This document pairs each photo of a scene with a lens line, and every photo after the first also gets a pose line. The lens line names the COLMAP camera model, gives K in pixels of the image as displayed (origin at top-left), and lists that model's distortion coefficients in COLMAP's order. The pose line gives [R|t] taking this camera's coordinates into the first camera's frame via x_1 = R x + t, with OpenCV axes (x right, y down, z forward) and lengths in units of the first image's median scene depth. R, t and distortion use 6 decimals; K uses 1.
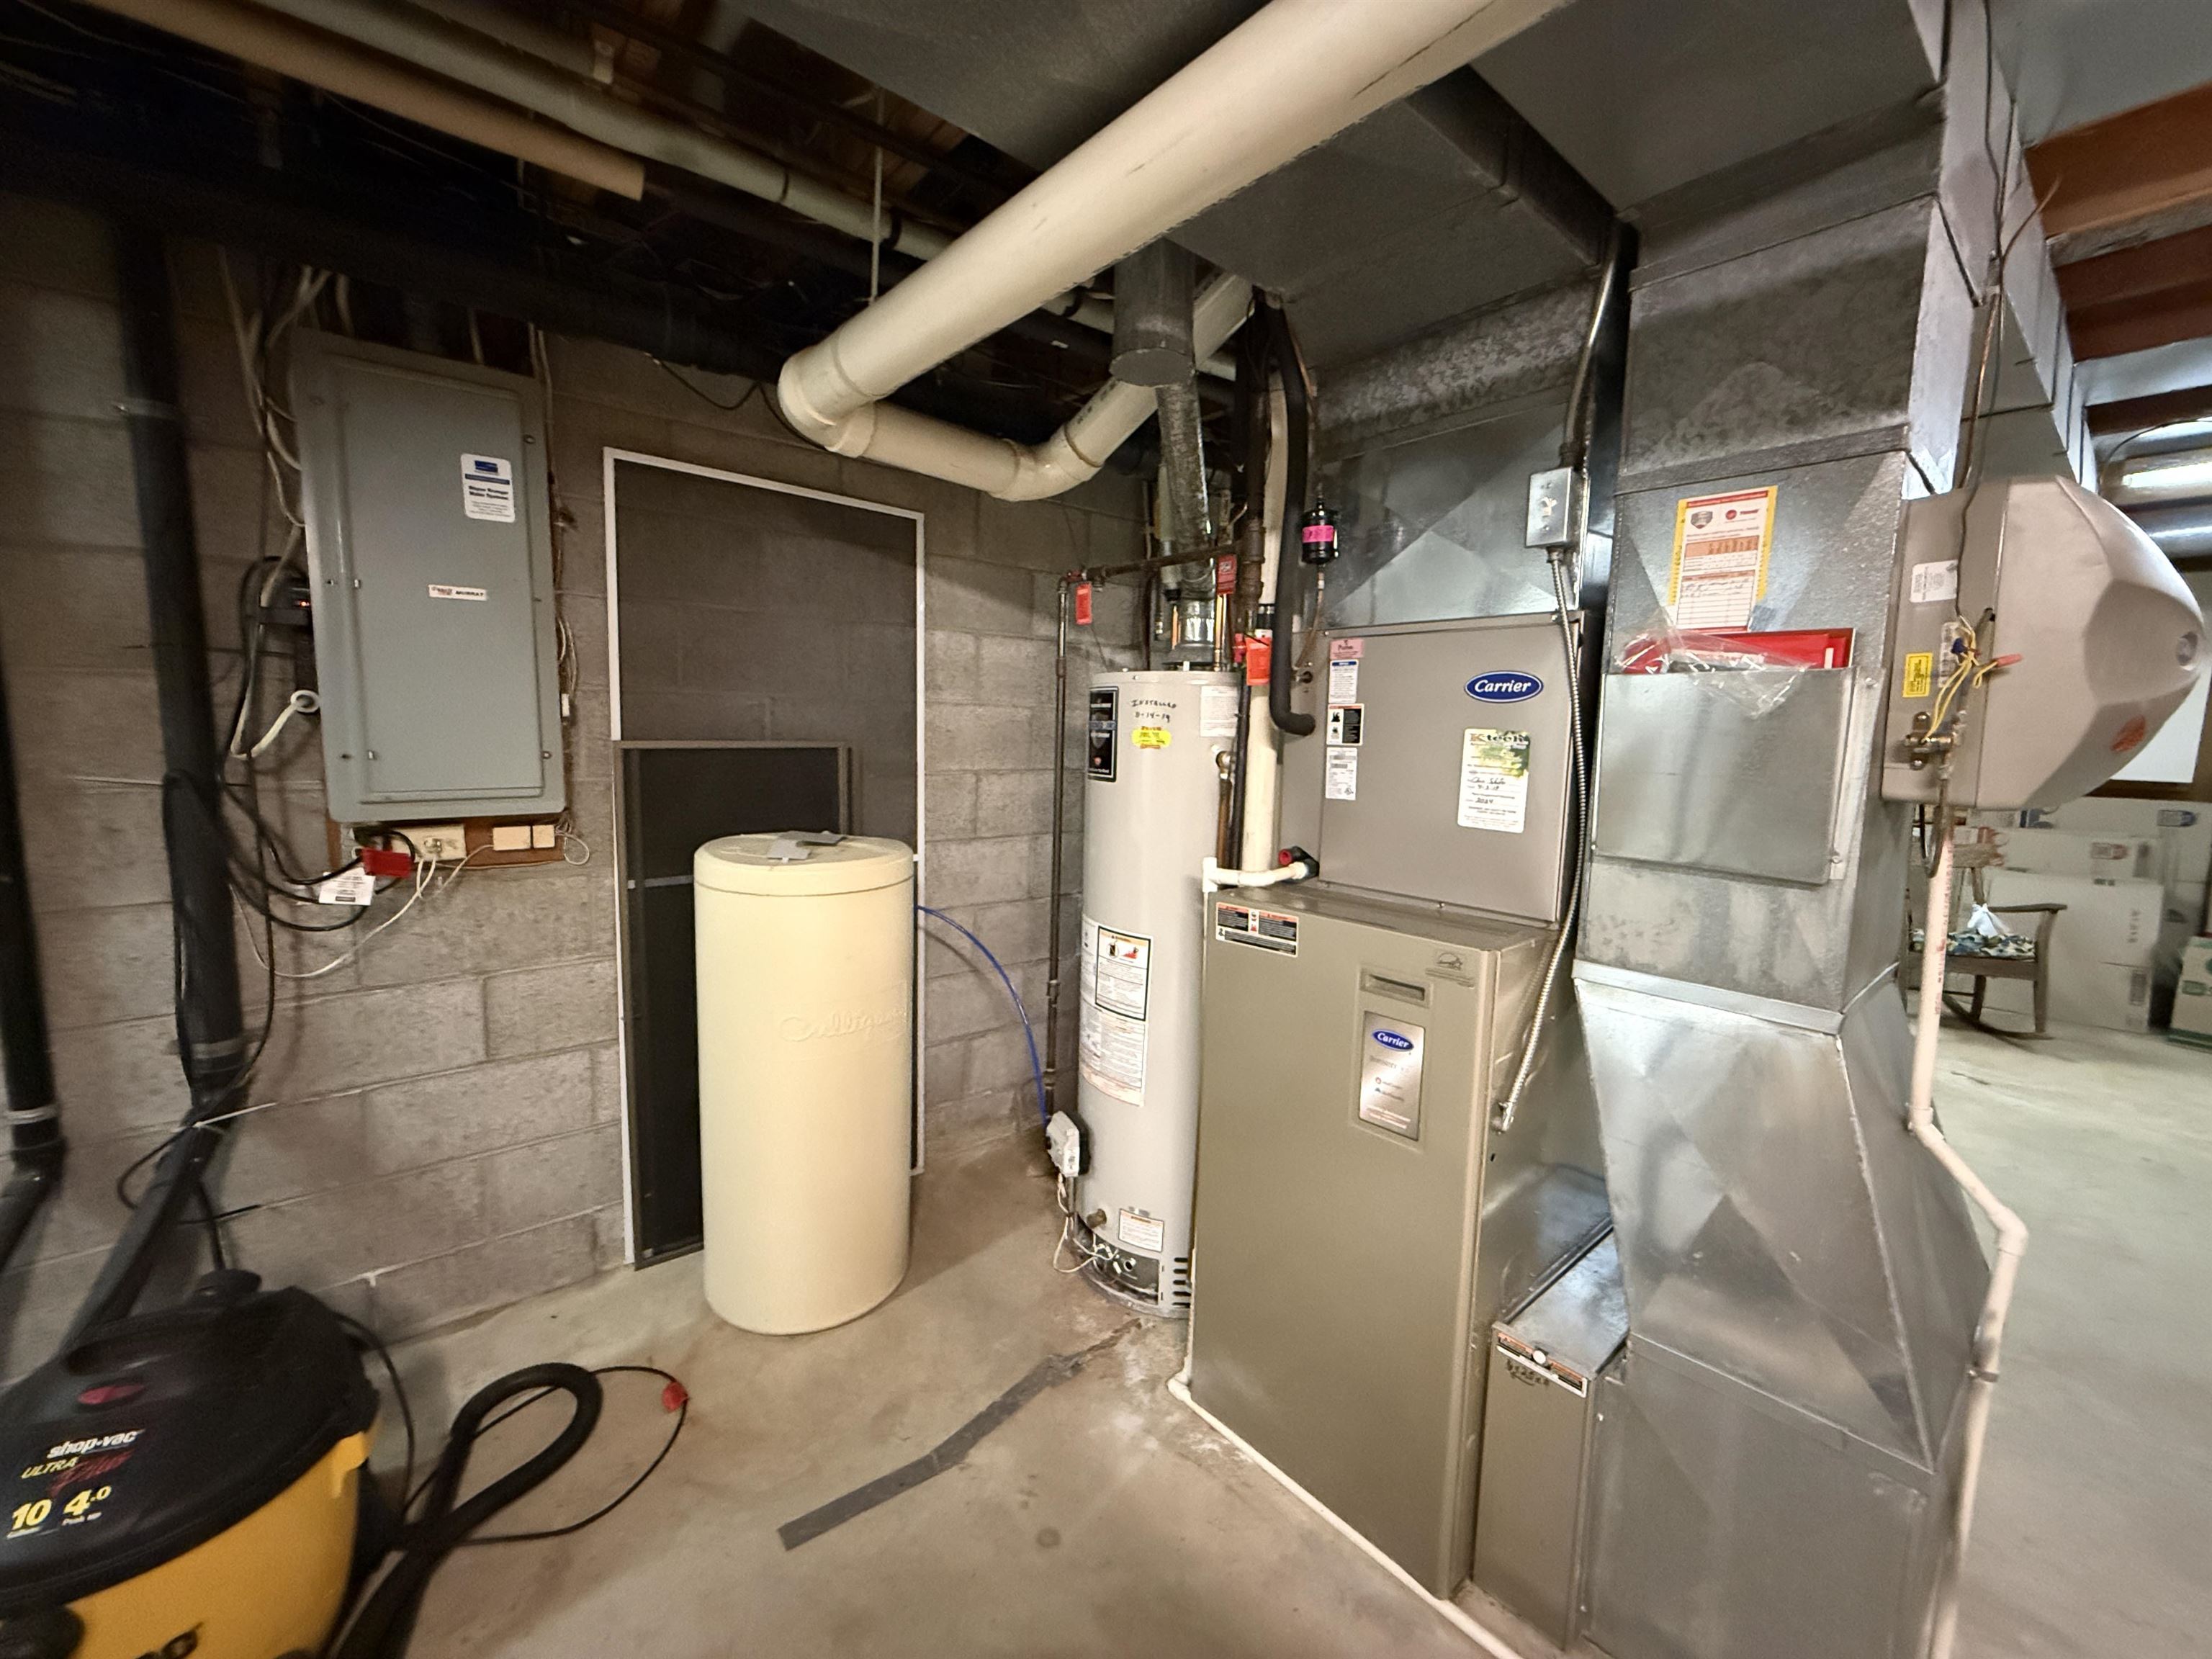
lens RADIAL K [[886.5, 0, 1100.8], [0, 886.5, 830.0], [0, 0, 1]] dist [-0.000644, 0.000579]
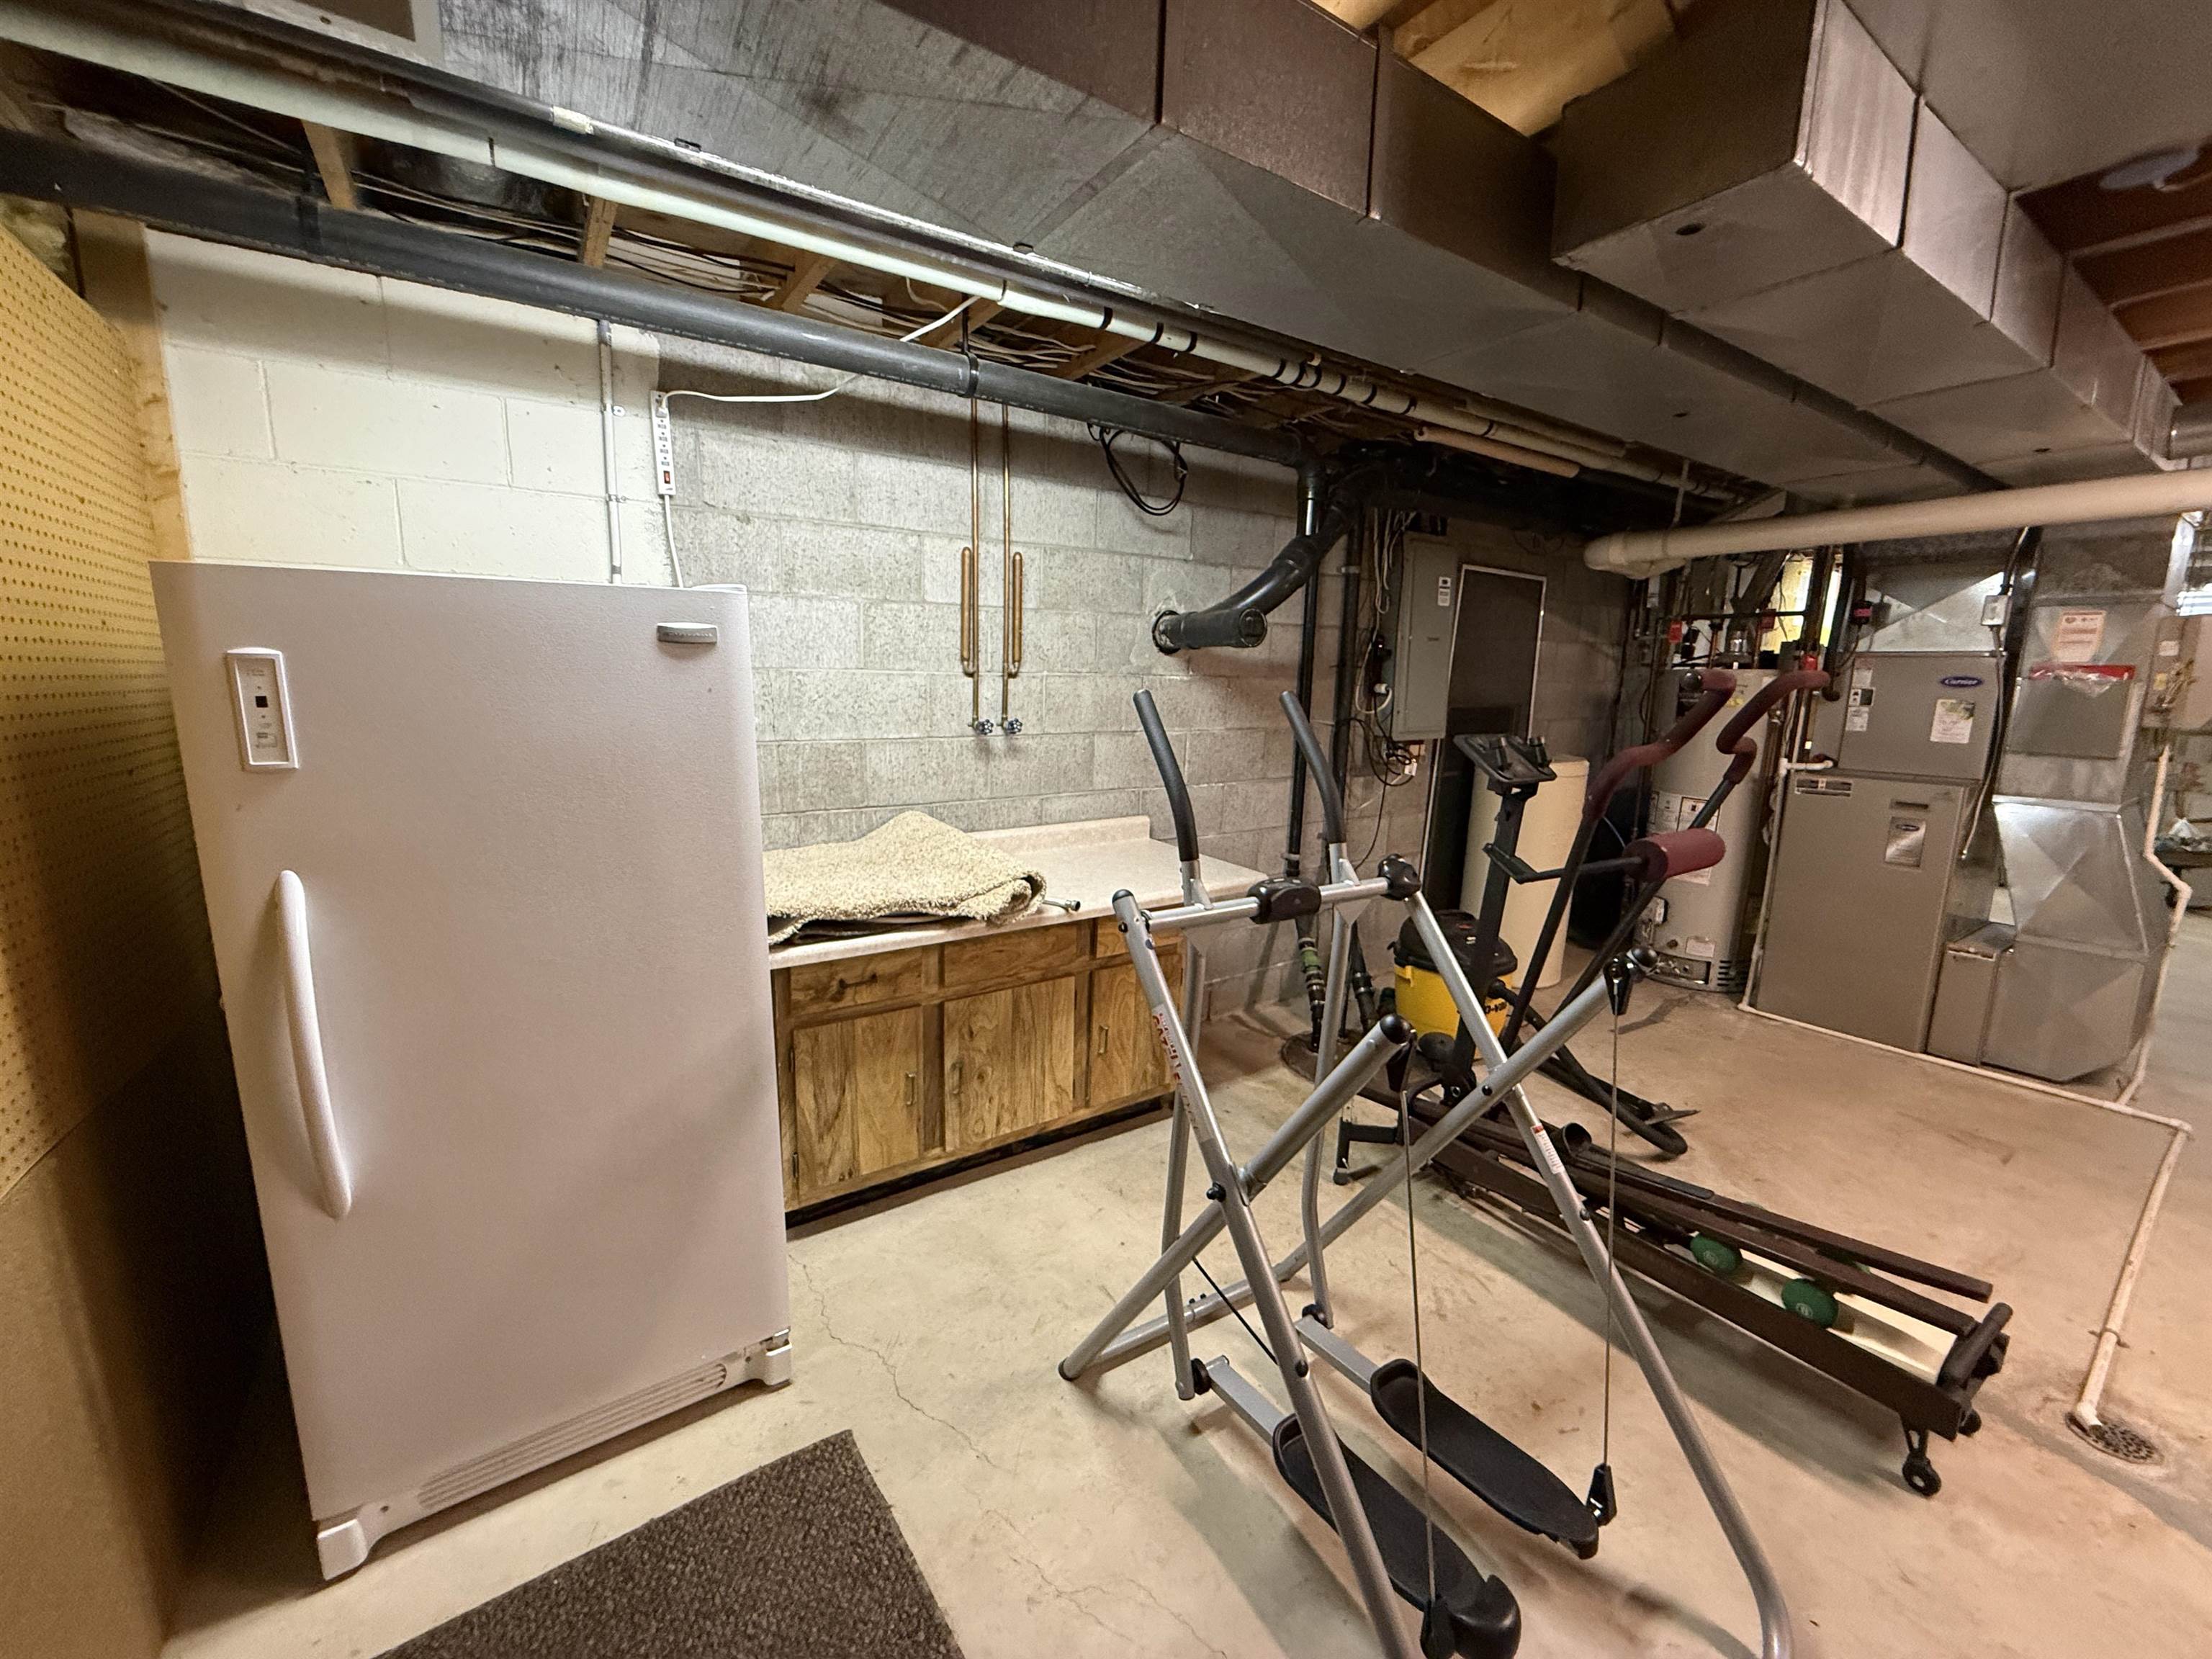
lens RADIAL K [[886.5, 0, 1097.2], [0, 886.5, 827.7], [0, 0, 1]] dist [-0.000644, 0.000579]
pose [[0.994359, 0.012242, -0.105354, -1.376004], [-0.006776, 0.998620, 0.052086, 0.104206], [0.105846, -0.051078, 0.993070, -1.402978]]
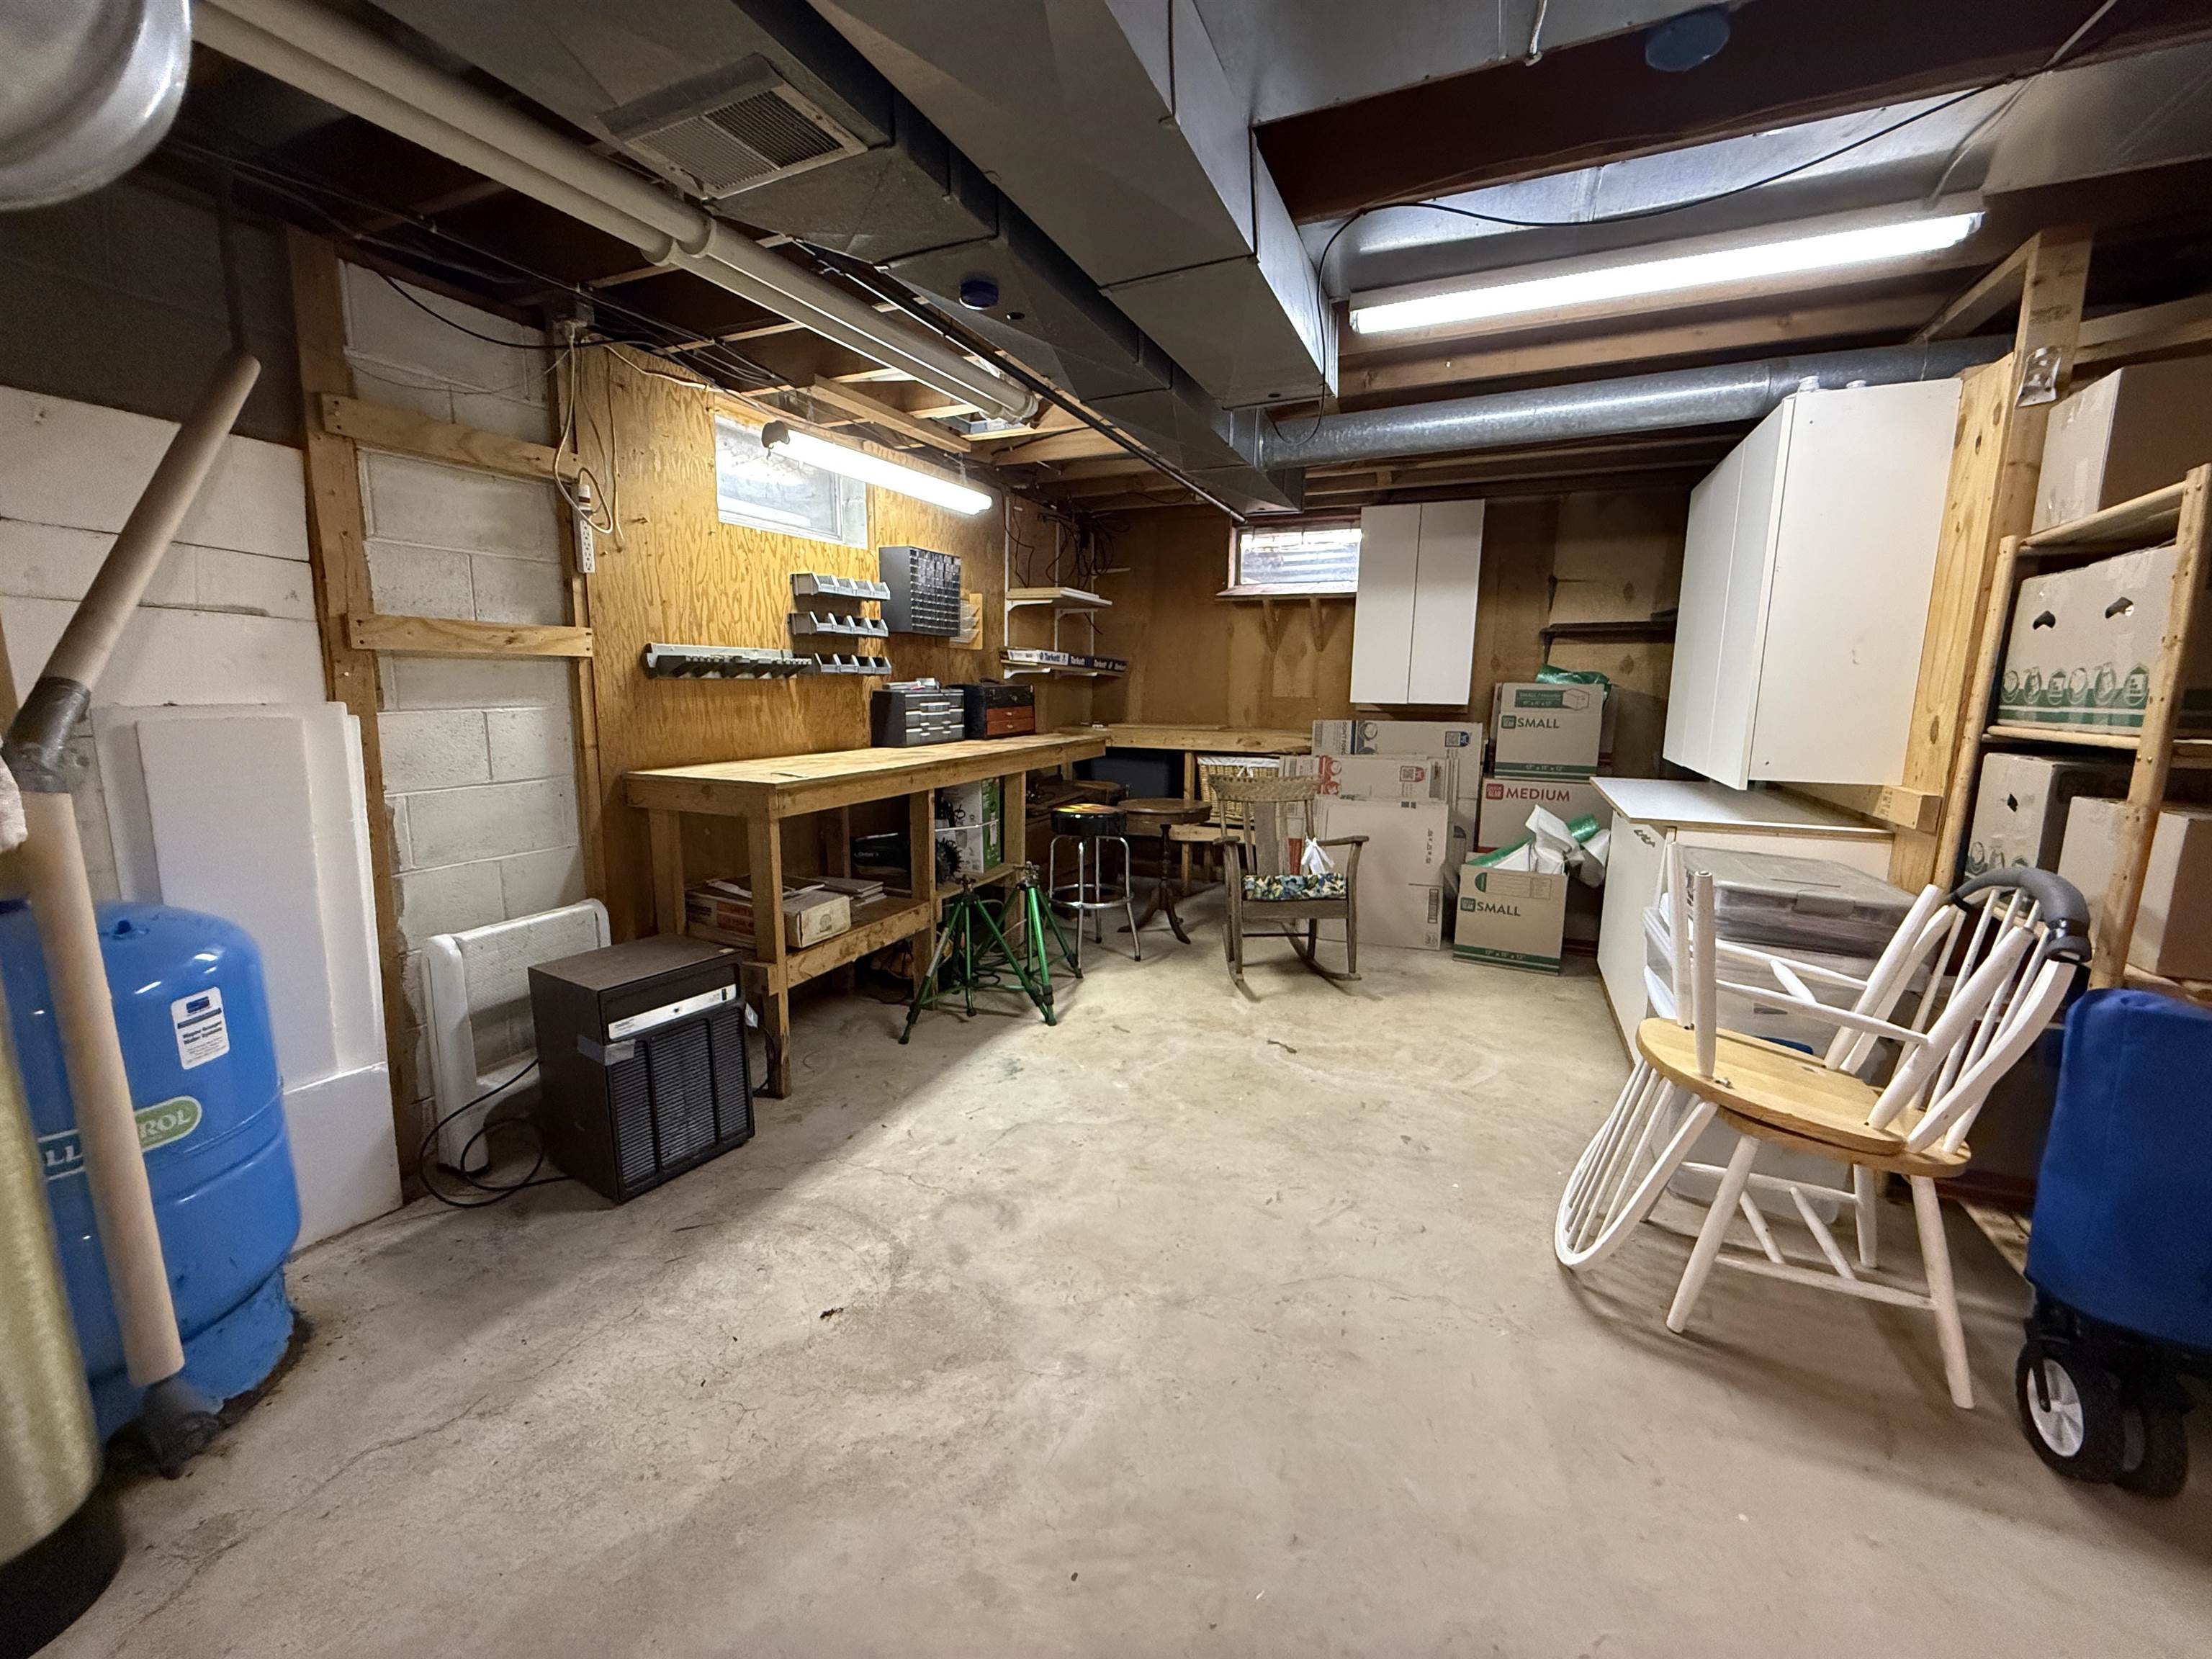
lens RADIAL K [[886.5, 0, 1104.6], [0, 886.5, 825.0], [0, 0, 1]] dist [-0.000644, 0.000579]
pose [[0.895960, -0.086973, 0.435536, 1.004315], [0.063848, 0.995675, 0.067484, -0.025113], [-0.439521, -0.032655, 0.897638, 0.641381]]
